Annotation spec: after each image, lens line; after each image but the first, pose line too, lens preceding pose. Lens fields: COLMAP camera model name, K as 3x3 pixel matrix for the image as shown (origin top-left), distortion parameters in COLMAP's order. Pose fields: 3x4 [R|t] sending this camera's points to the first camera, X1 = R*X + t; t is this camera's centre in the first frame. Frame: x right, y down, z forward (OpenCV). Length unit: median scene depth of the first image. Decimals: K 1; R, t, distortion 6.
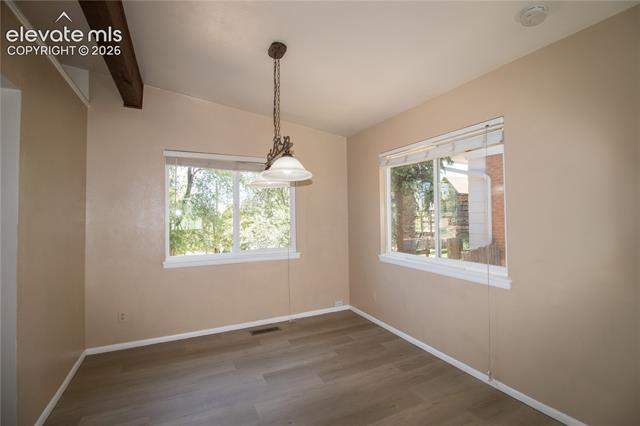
lens RADIAL K [[296.1, 0, 326.3], [0, 296.1, 209.1], [0, 0, 1]] dist [-0.010148, -0.000526]
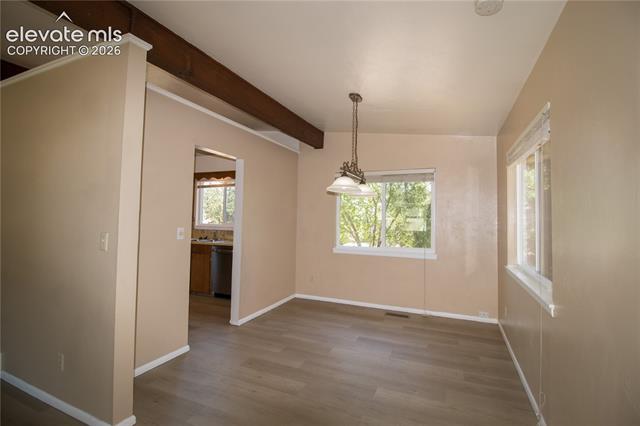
lens RADIAL K [[296.1, 0, 326.3], [0, 296.1, 209.1], [0, 0, 1]] dist [-0.010148, -0.000526]
pose [[0.640927, -0.002407, -0.767598, 0.626302], [-0.005345, 0.999957, -0.007599, -0.008073], [0.767584, 0.008974, 0.640886, 0.013078]]
